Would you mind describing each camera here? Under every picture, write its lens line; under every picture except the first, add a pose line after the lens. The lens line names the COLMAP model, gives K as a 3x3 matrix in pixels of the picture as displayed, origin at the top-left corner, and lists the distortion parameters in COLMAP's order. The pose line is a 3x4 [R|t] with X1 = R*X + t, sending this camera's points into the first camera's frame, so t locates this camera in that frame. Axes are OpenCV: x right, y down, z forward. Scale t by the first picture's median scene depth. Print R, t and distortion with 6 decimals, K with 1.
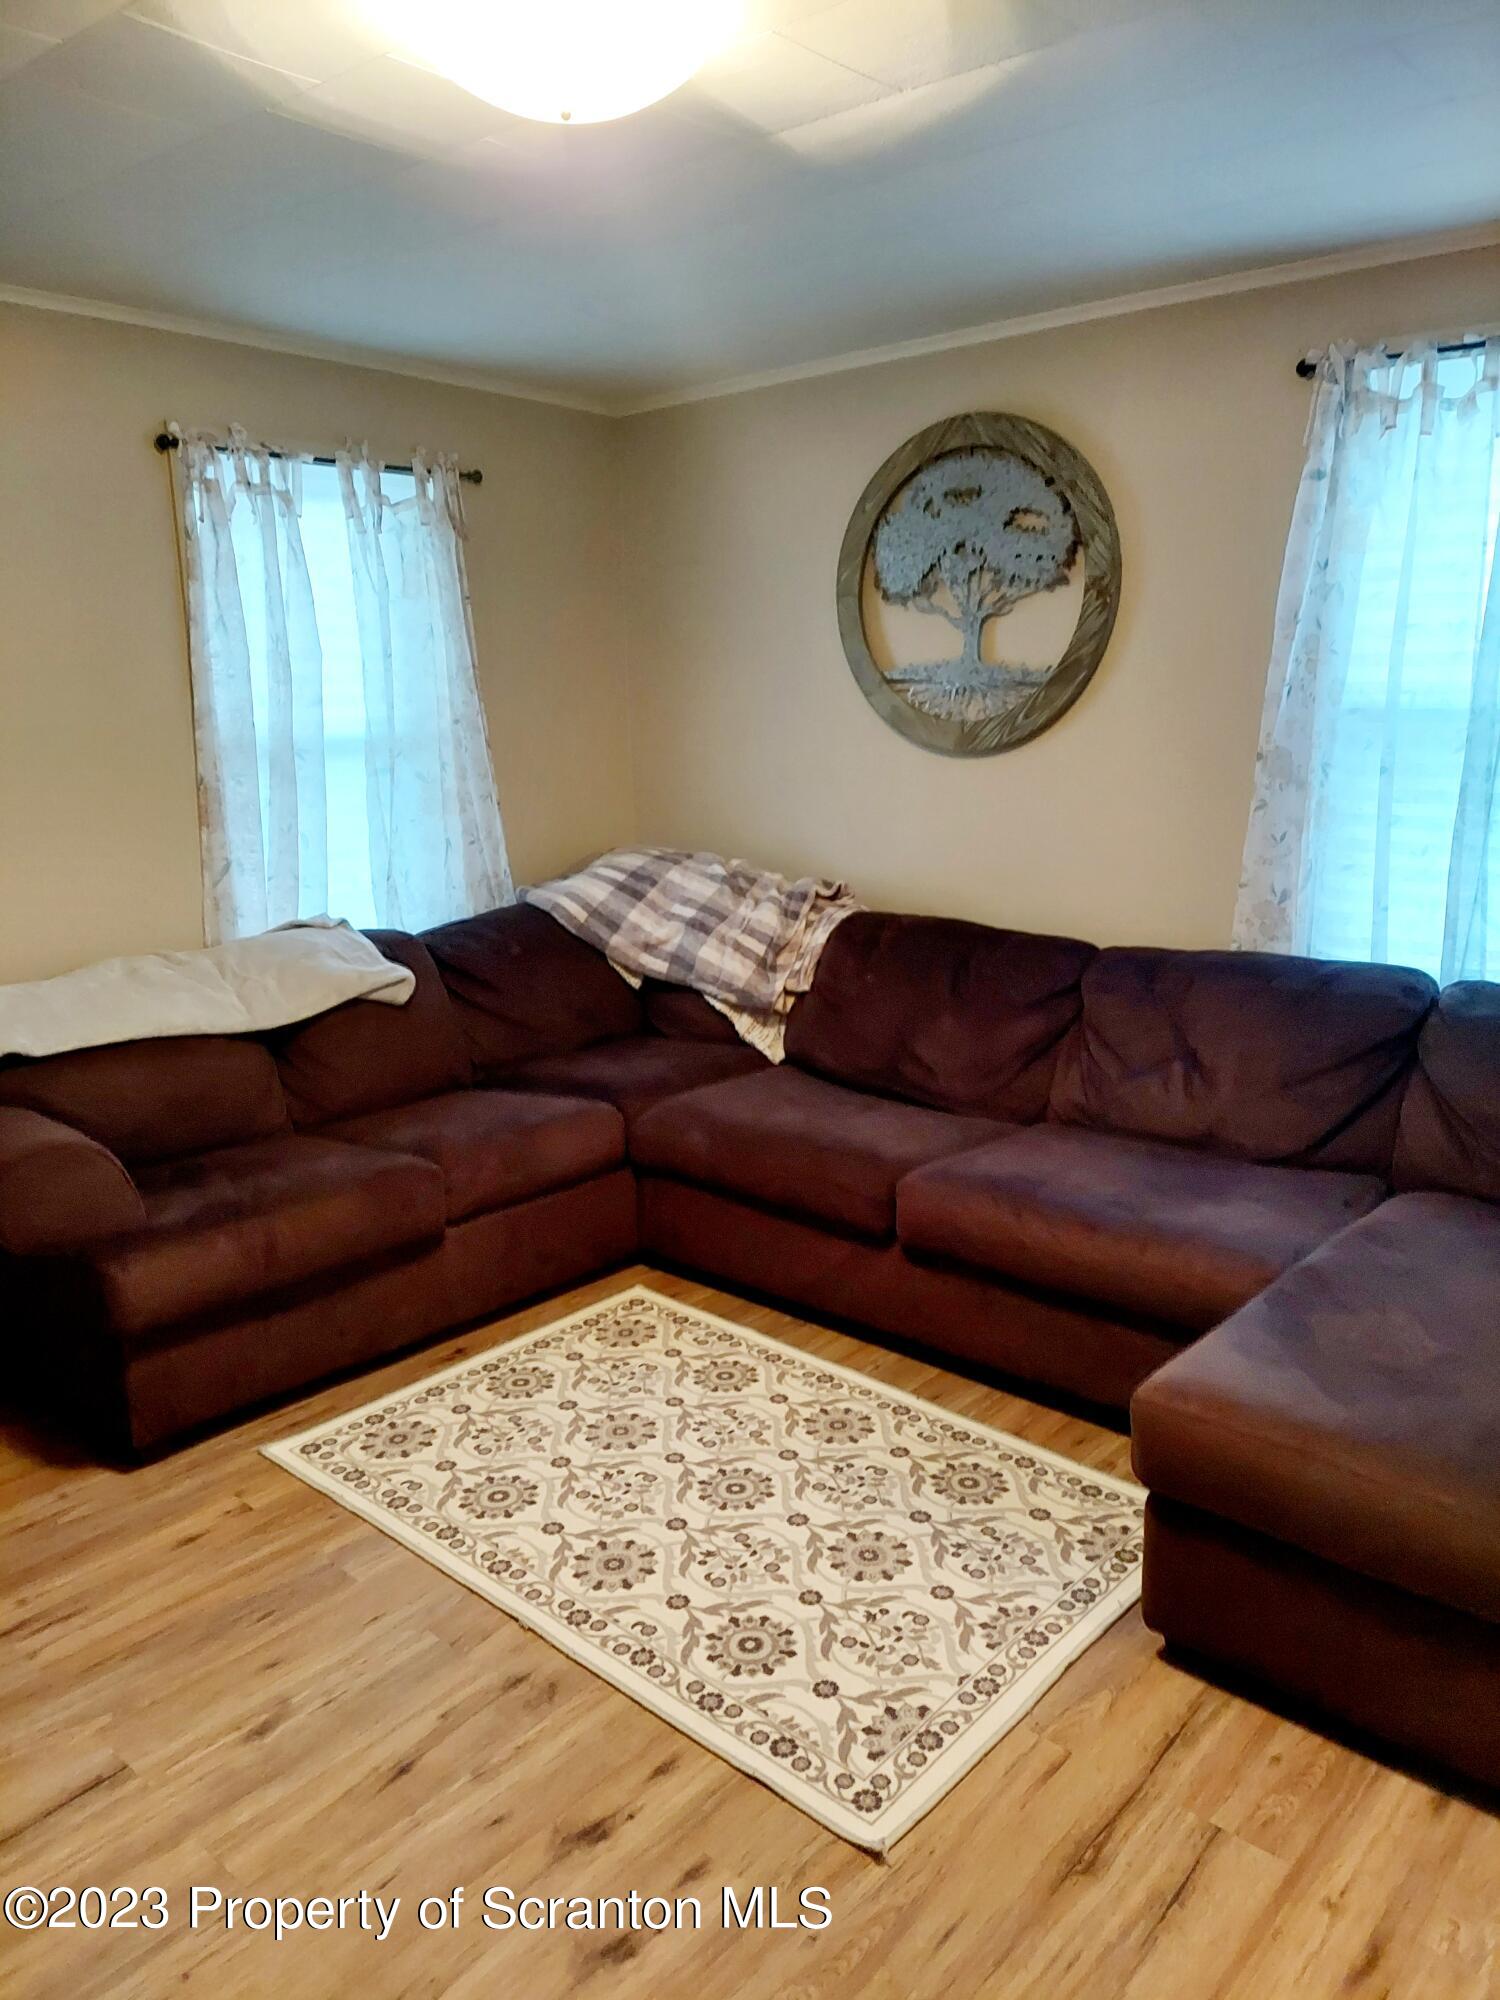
lens RADIAL K [[1465.2, 0, 766.5], [0, 1465.2, 1002.0], [0, 0, 1]] dist [0.137127, -0.146351]
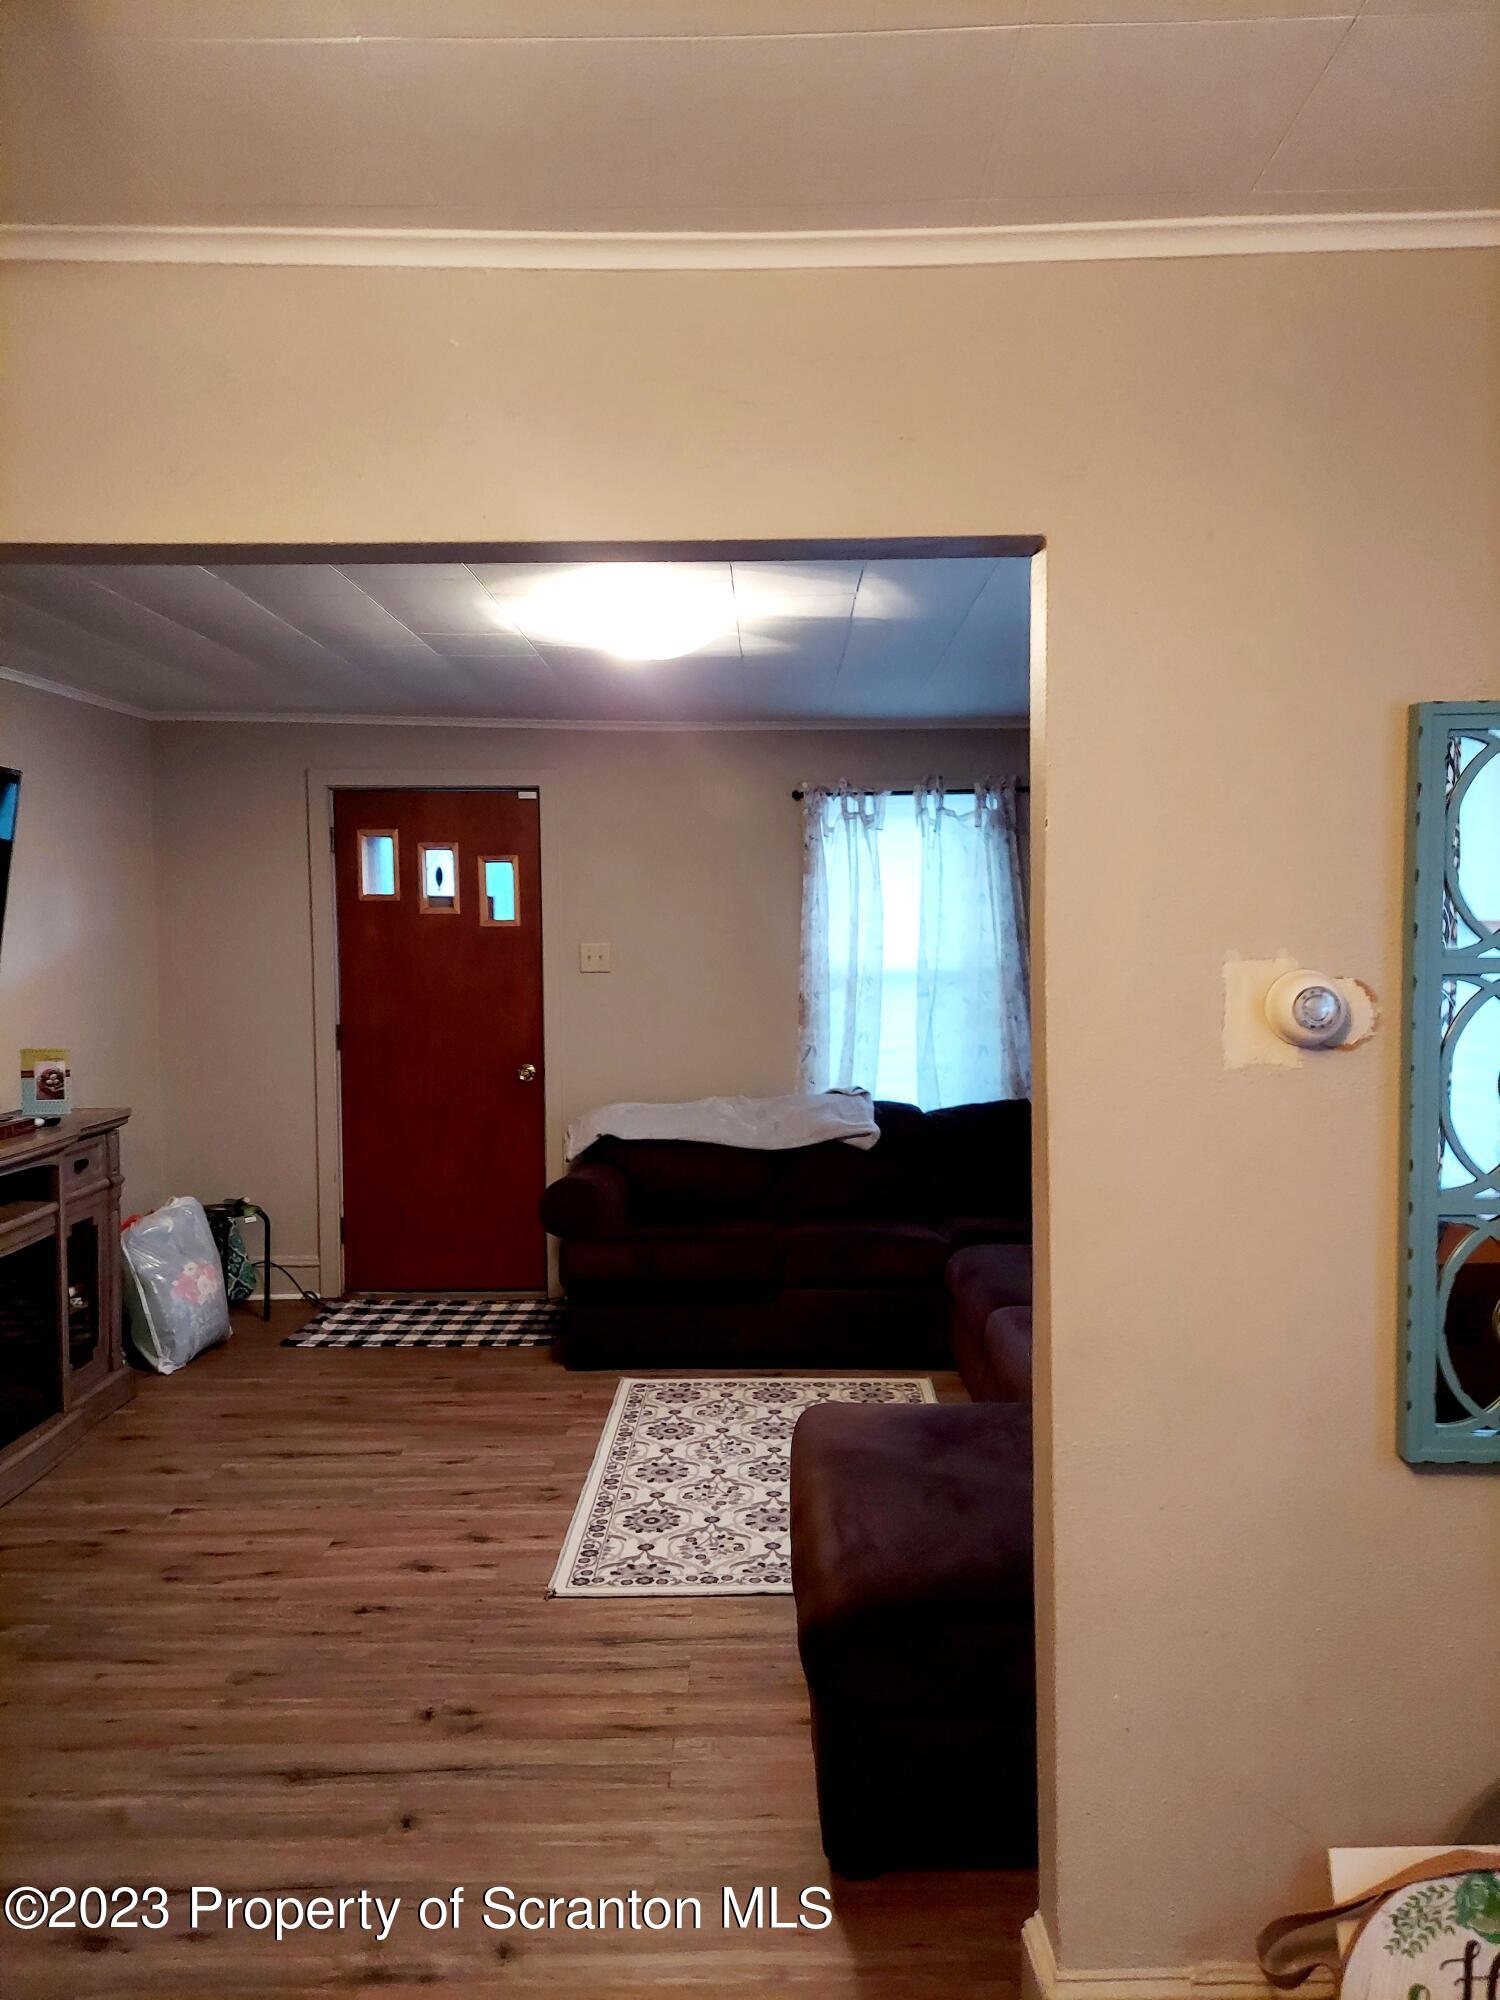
lens RADIAL K [[1465.2, 0, 766.5], [0, 1465.2, 1002.0], [0, 0, 1]] dist [0.137127, -0.146351]
pose [[0.646224, 0.037496, -0.762226, 1.038315], [-0.164701, 0.982107, -0.091323, 0.007713], [0.745163, 0.184555, 0.640837, -0.026510]]
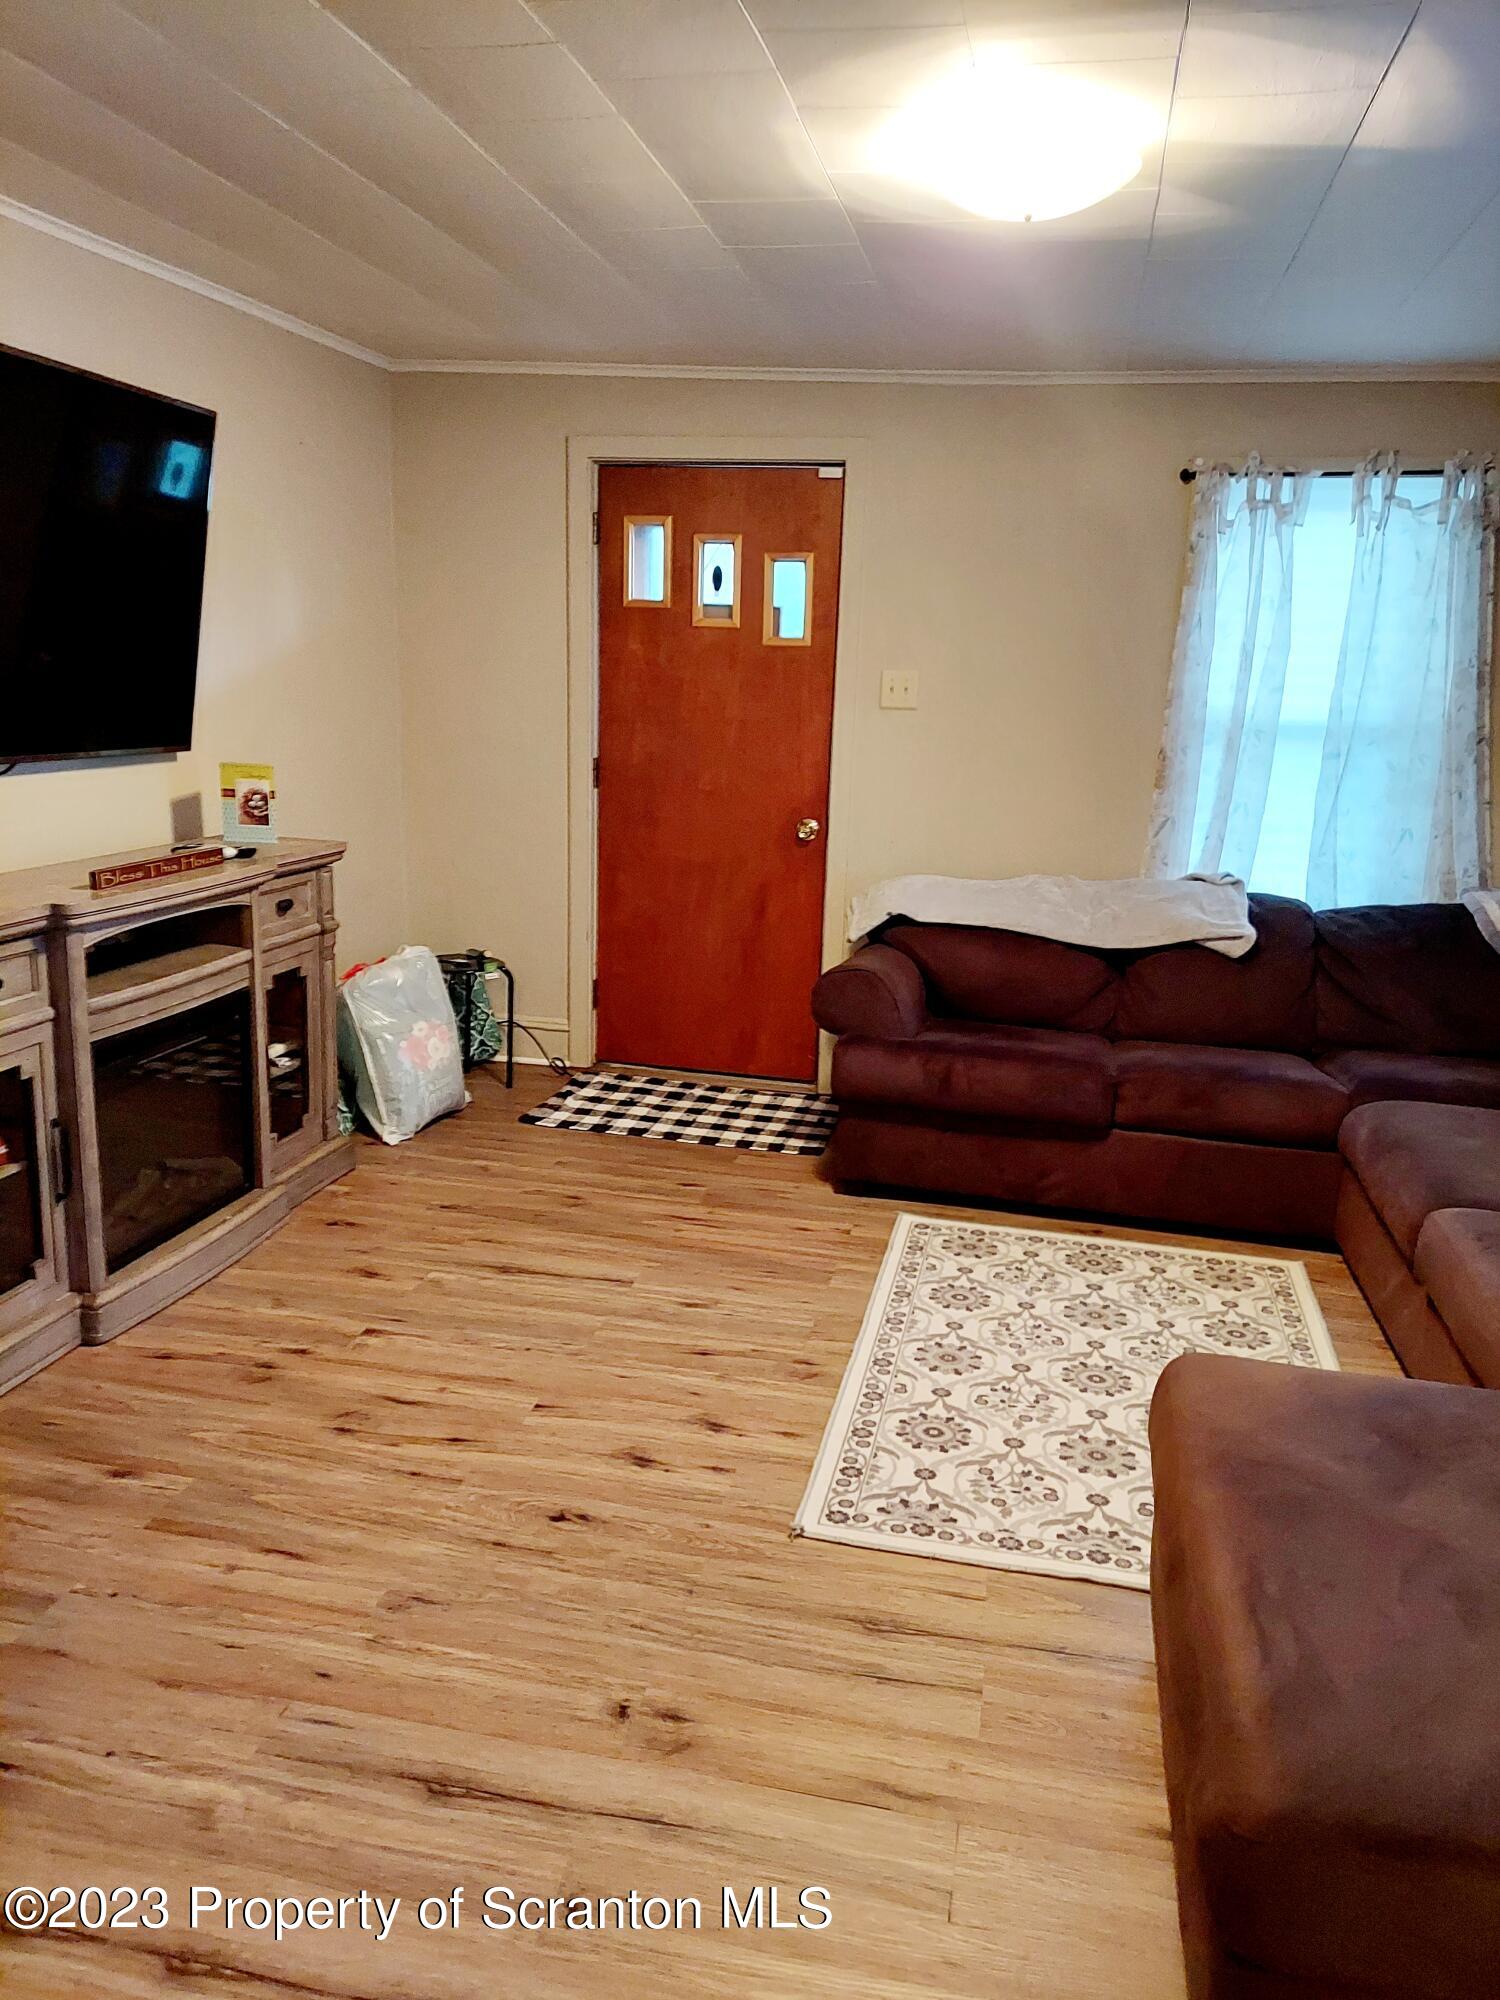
lens RADIAL K [[1465.2, 0, 766.5], [0, 1465.2, 1002.0], [0, 0, 1]] dist [0.137127, -0.146351]
pose [[0.482211, 0.212835, -0.849808, 0.724798], [-0.231774, 0.966469, 0.110537, -0.011213], [0.844839, 0.143661, 0.515372, 0.170242]]
